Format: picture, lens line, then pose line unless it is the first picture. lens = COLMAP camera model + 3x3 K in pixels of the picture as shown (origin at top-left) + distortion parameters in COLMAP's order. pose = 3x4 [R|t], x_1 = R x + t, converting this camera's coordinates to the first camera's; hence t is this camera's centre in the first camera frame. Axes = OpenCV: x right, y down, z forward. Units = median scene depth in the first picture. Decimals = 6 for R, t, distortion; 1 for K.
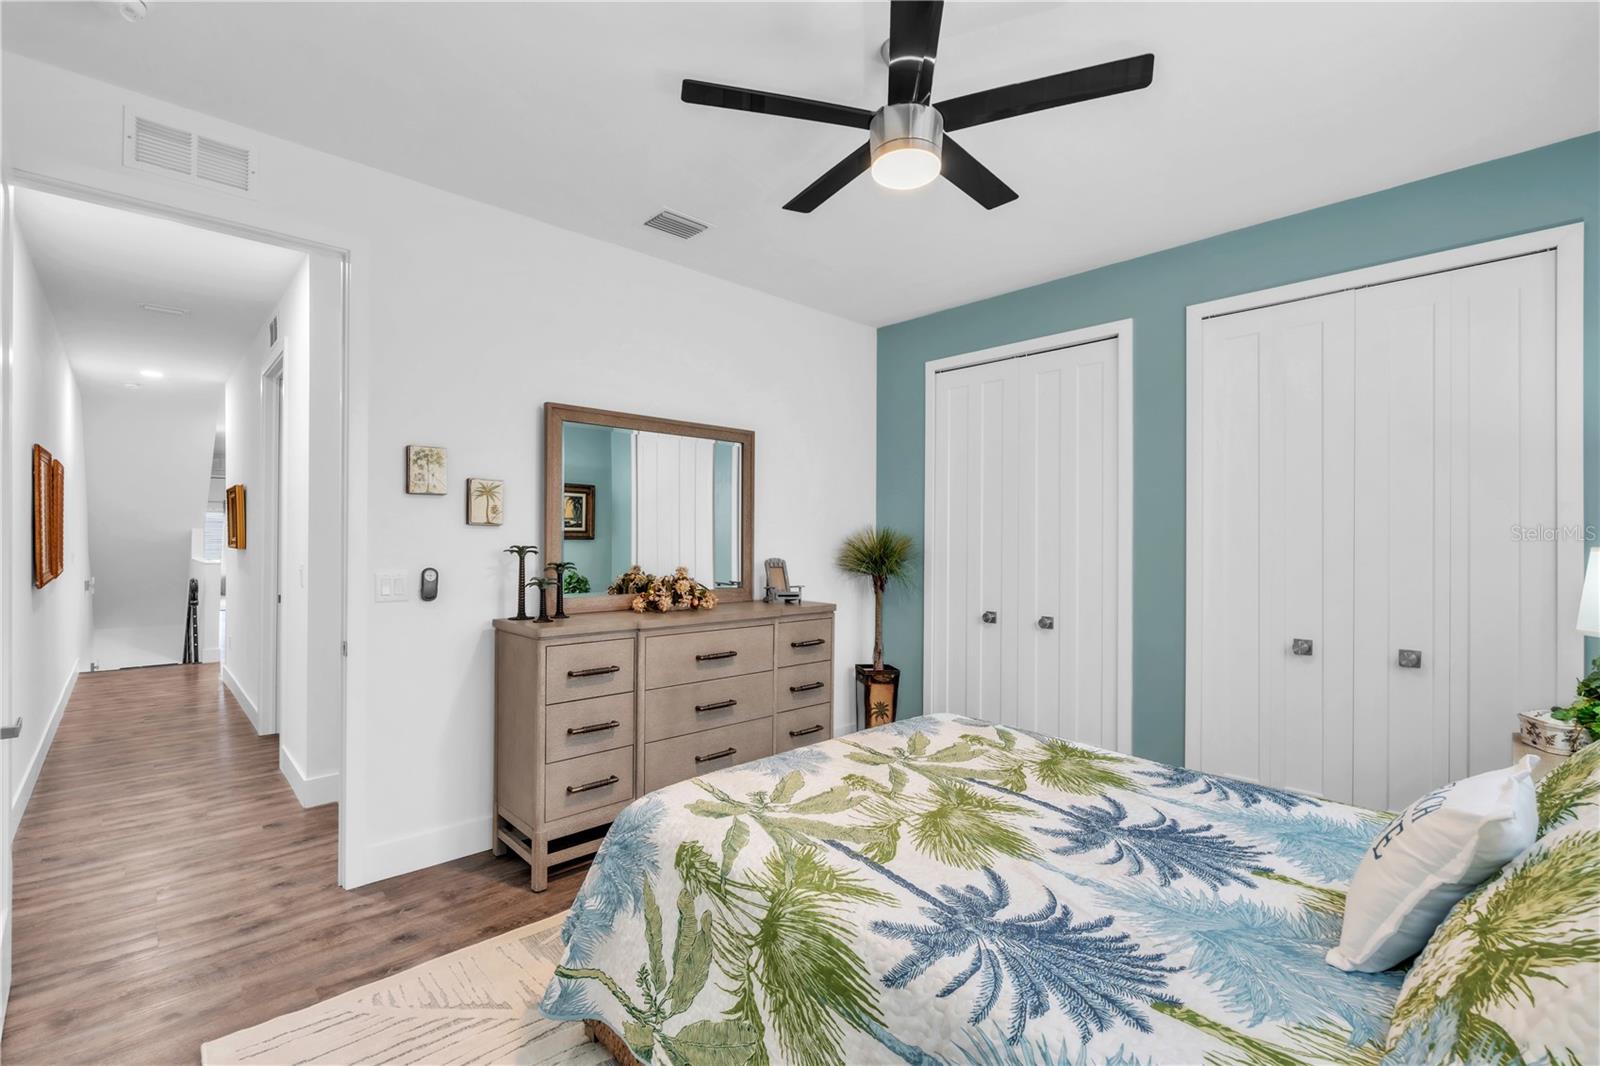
lens RADIAL K [[718.7, 0, 809.0], [0, 718.7, 541.6], [0, 0, 1]] dist [-0.000530, -0.000283]
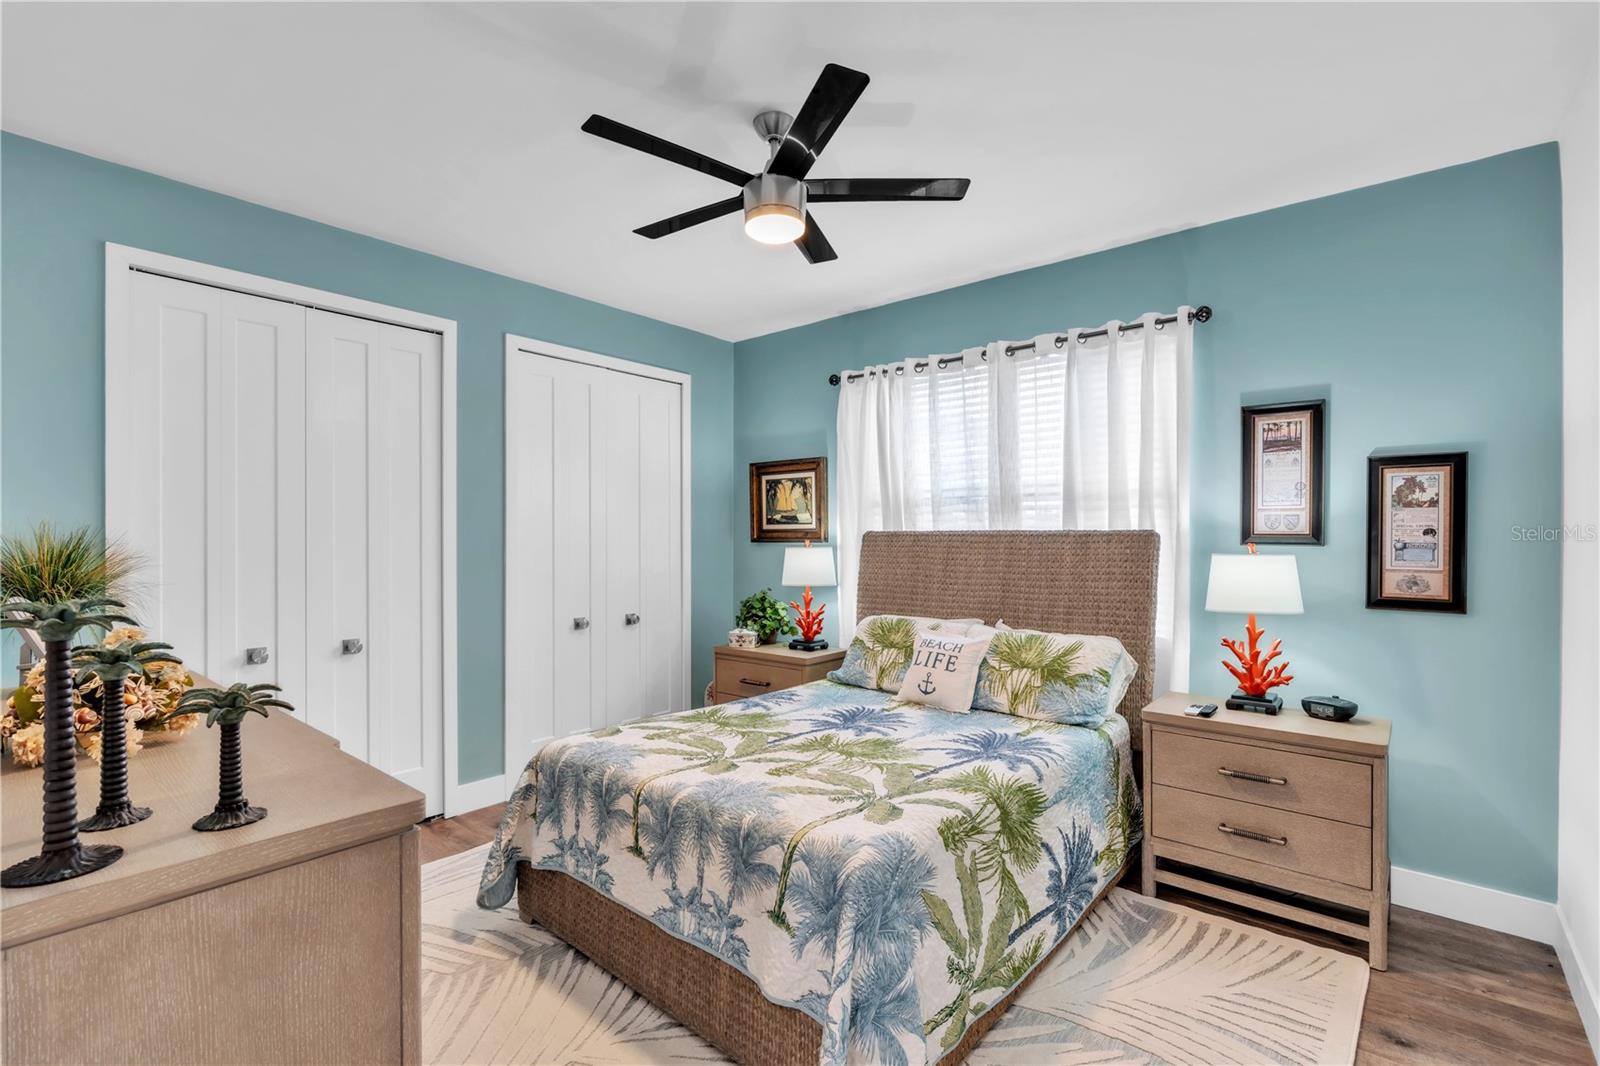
lens RADIAL K [[718.7, 0, 809.0], [0, 718.7, 541.6], [0, 0, 1]] dist [-0.000530, -0.000283]
pose [[-0.109562, -0.010137, 0.993928, -1.057453], [0.001361, 0.999946, 0.010348, -0.030142], [-0.993979, 0.002486, -0.109542, 1.115713]]
